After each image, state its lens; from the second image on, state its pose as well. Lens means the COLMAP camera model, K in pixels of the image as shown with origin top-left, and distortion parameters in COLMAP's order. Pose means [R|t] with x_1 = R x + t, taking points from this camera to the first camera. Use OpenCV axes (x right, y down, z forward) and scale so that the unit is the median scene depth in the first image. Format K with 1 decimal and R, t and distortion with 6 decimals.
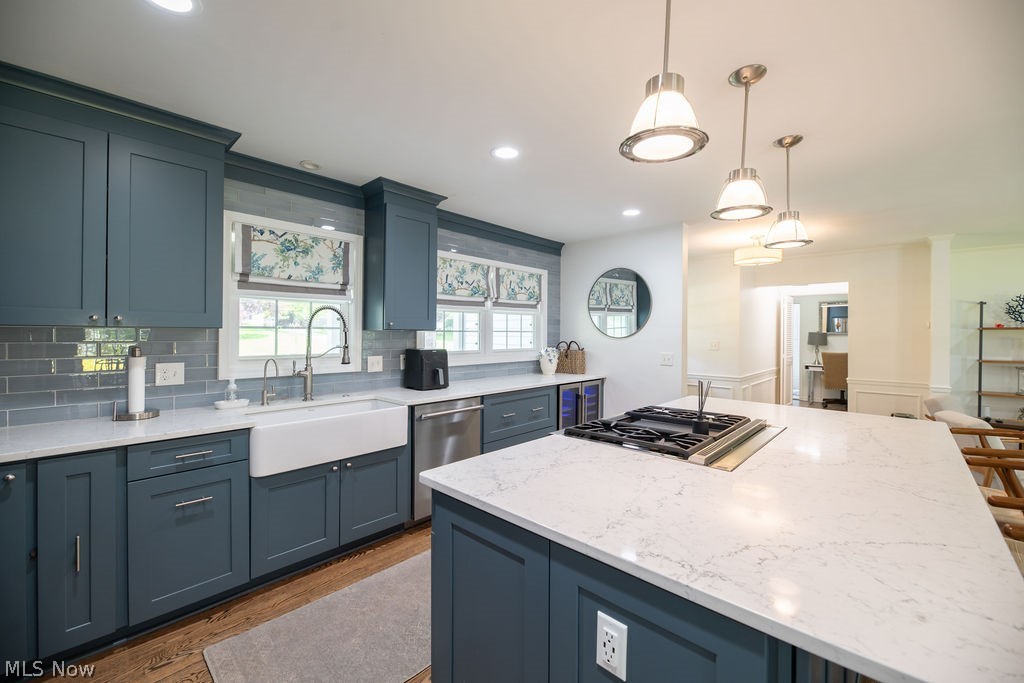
lens RADIAL K [[418.3, 0, 518.0], [0, 418.3, 335.4], [0, 0, 1]] dist [-0.006437, -0.001210]
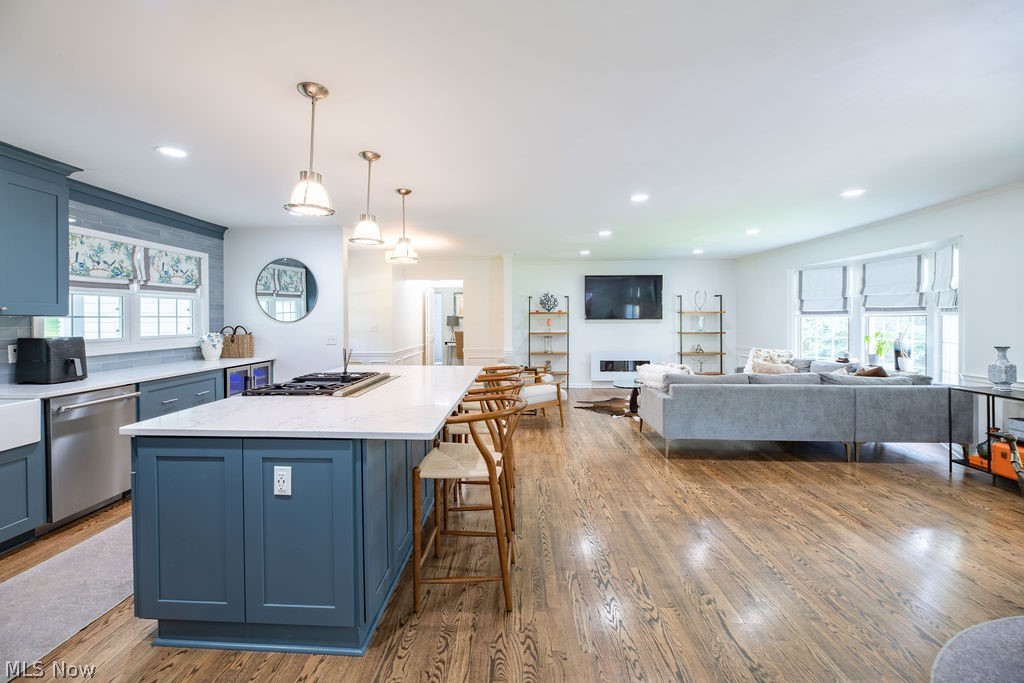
lens RADIAL K [[418.3, 0, 487.0], [0, 418.3, 322.1], [0, 0, 1]] dist [-0.006437, -0.001210]
pose [[0.778208, -0.013982, 0.627851, -0.045908], [0.010428, 0.999902, 0.009342, 0.001819], [-0.627920, -0.000723, 0.778277, -0.208468]]
